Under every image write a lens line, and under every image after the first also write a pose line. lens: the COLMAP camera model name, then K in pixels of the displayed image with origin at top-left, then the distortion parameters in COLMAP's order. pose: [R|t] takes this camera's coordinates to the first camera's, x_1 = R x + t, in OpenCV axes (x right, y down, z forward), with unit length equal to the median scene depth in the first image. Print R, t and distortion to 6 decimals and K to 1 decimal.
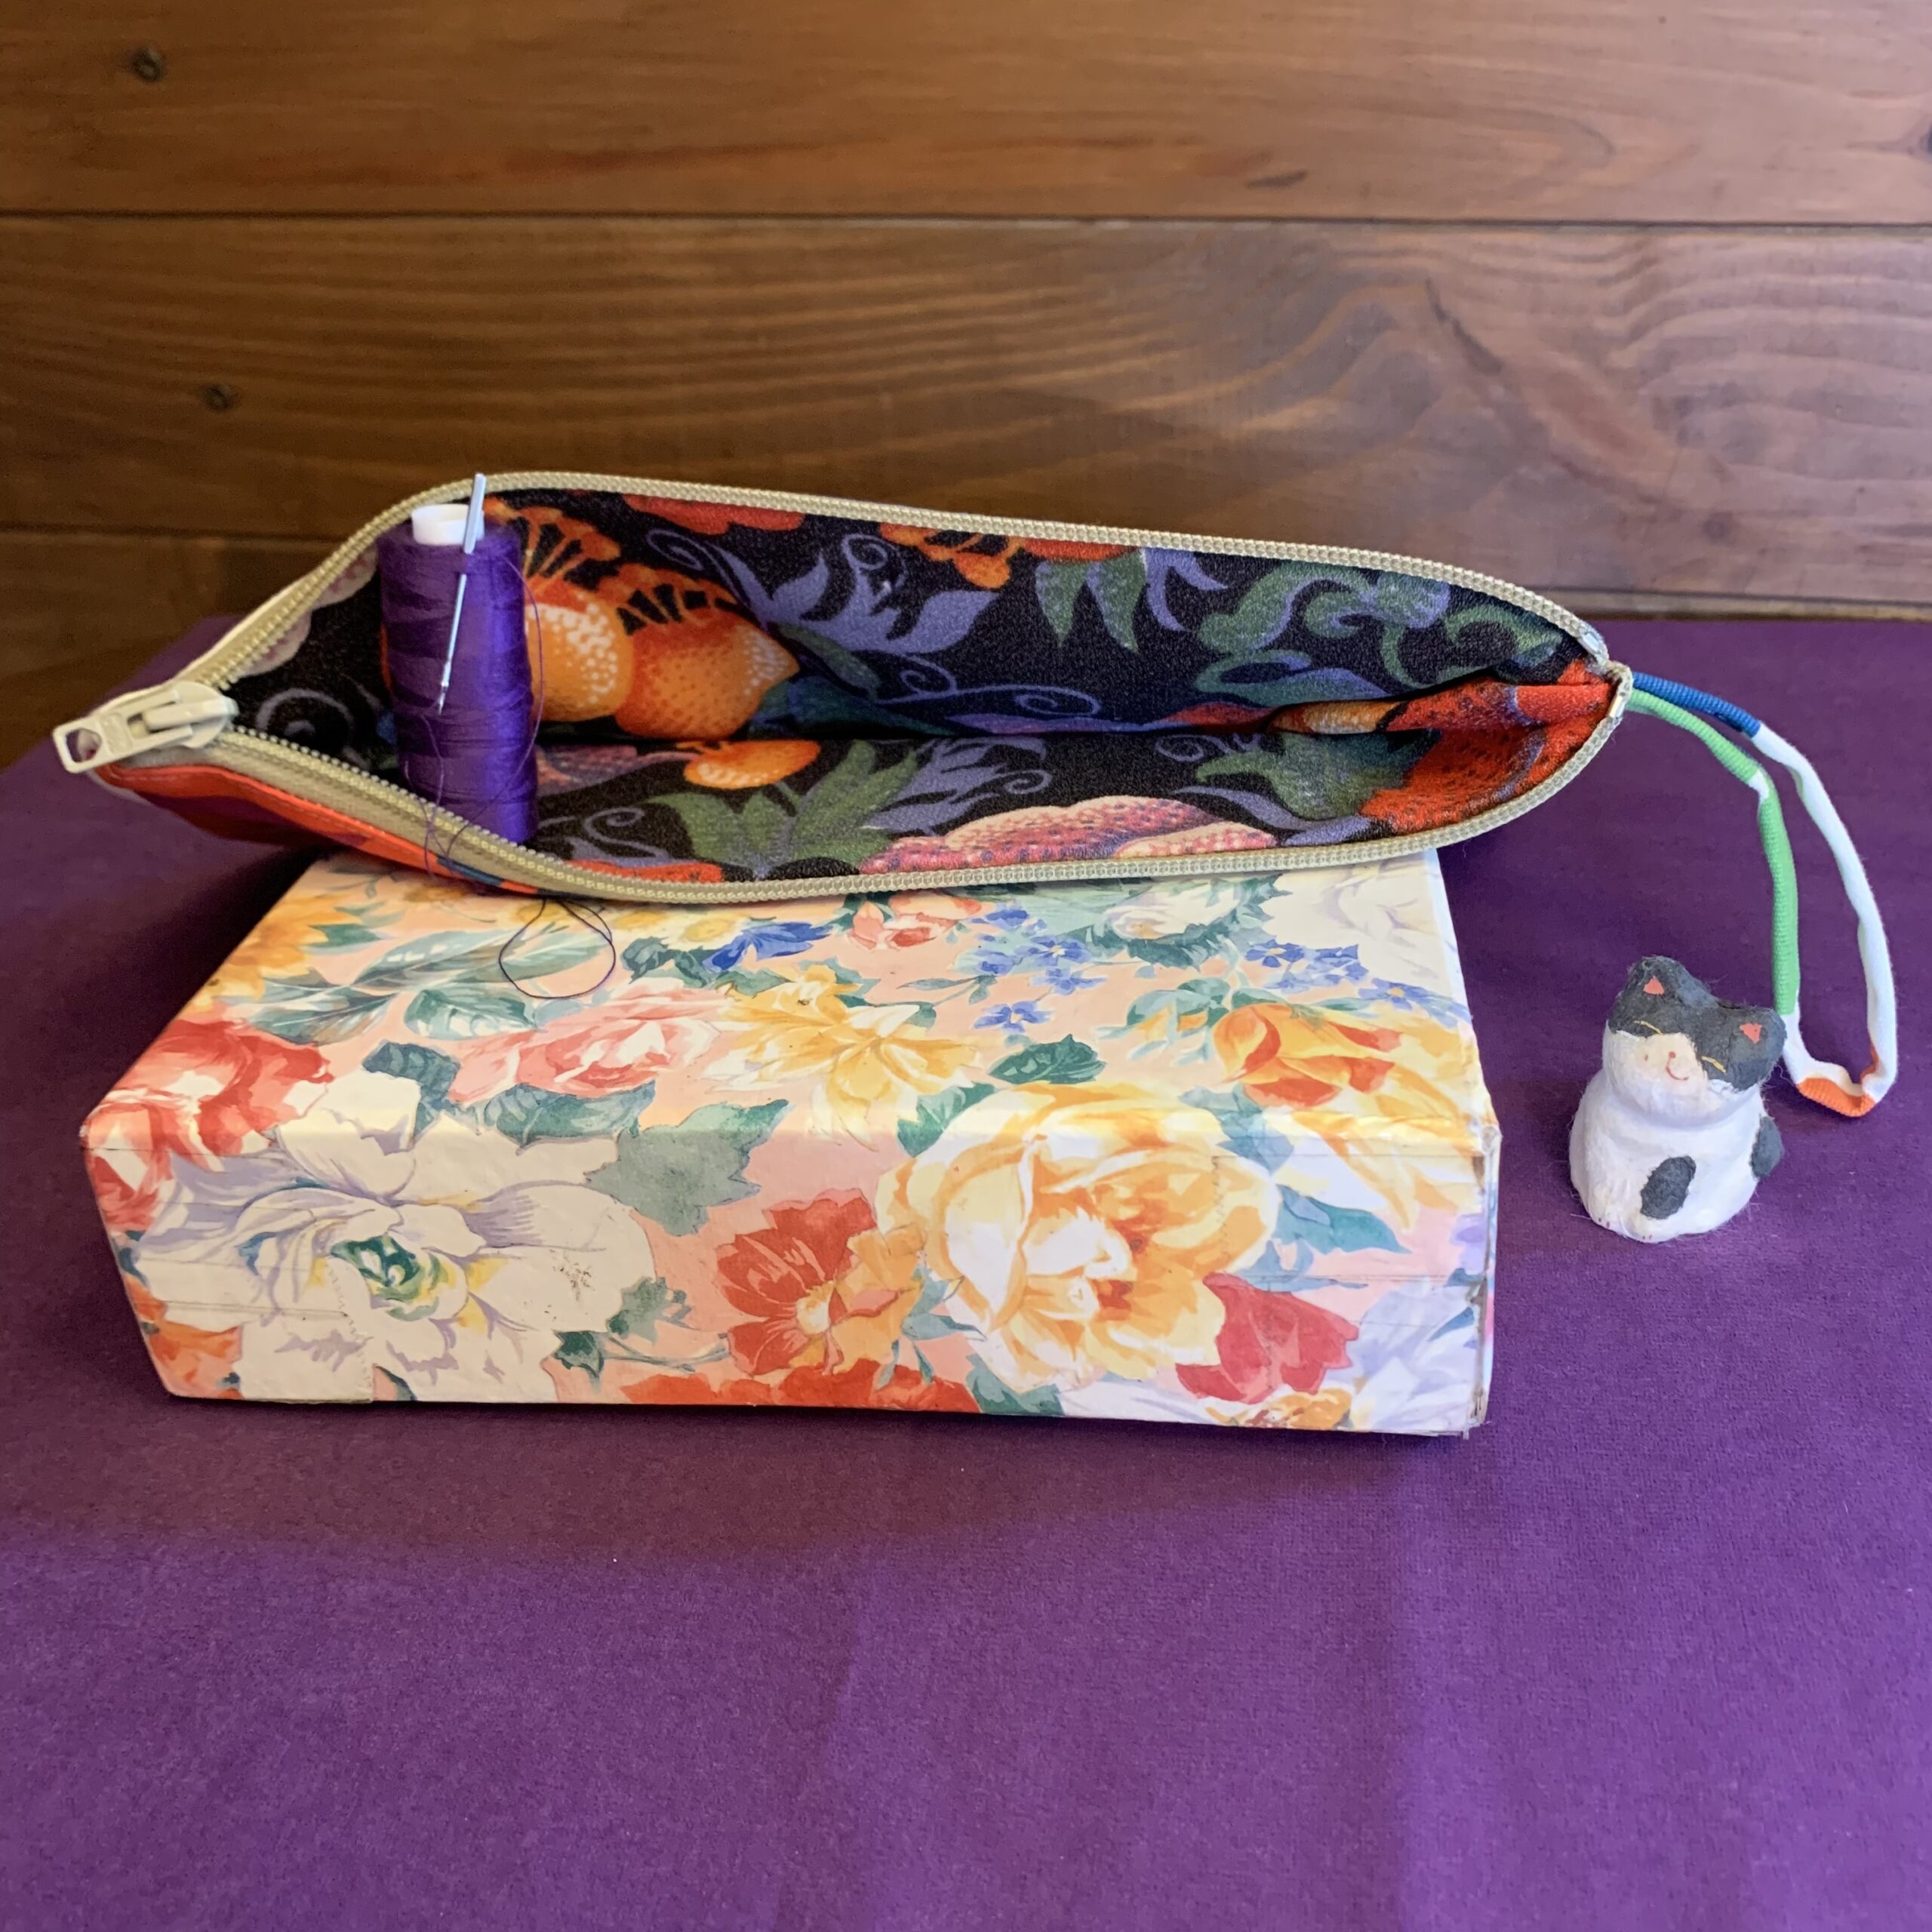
lens RADIAL K [[1972.8, 0, 963.9], [0, 1972.8, 944.7], [0, 0, 1]] dist [0.186478, -0.643702]
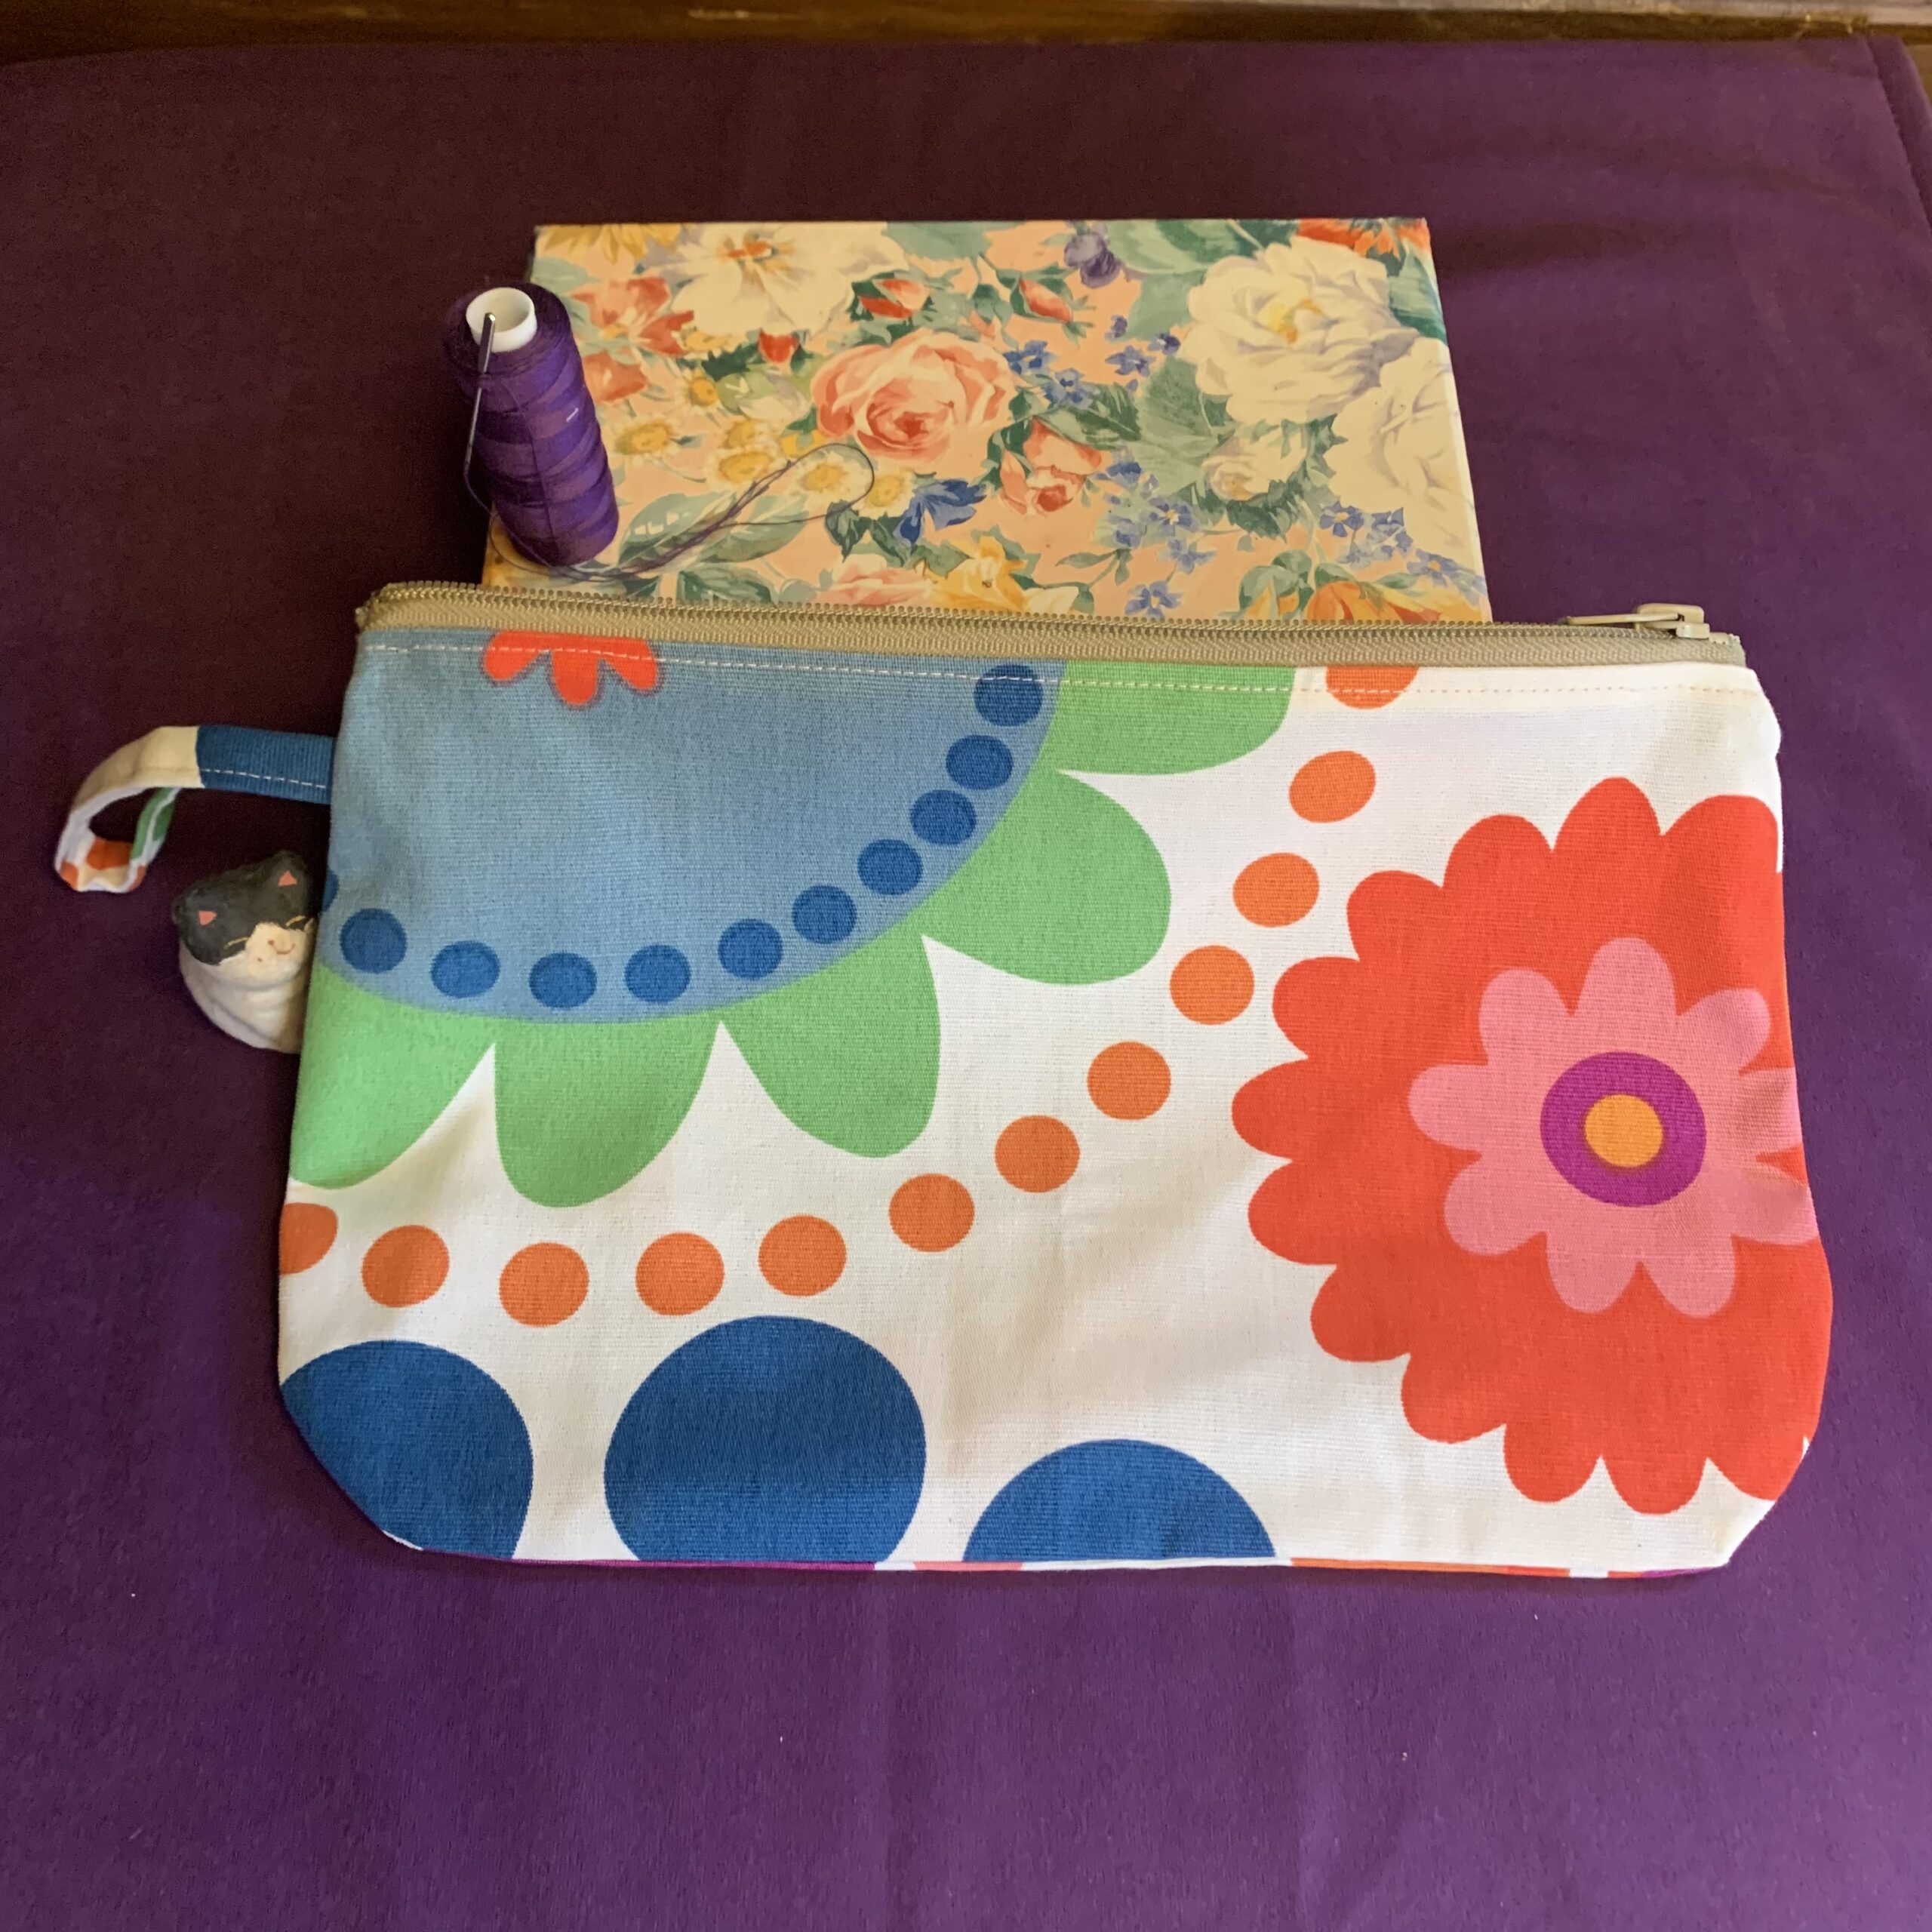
lens RADIAL K [[1945.0, 0, 973.0], [0, 1945.0, 957.2], [0, 0, 1]] dist [0.184984, -0.595420]
pose [[0.991392, -0.078543, 0.104752, -0.257794], [0.008369, 0.836458, 0.547967, -0.496781], [-0.130660, -0.542374, 0.829915, -0.214172]]
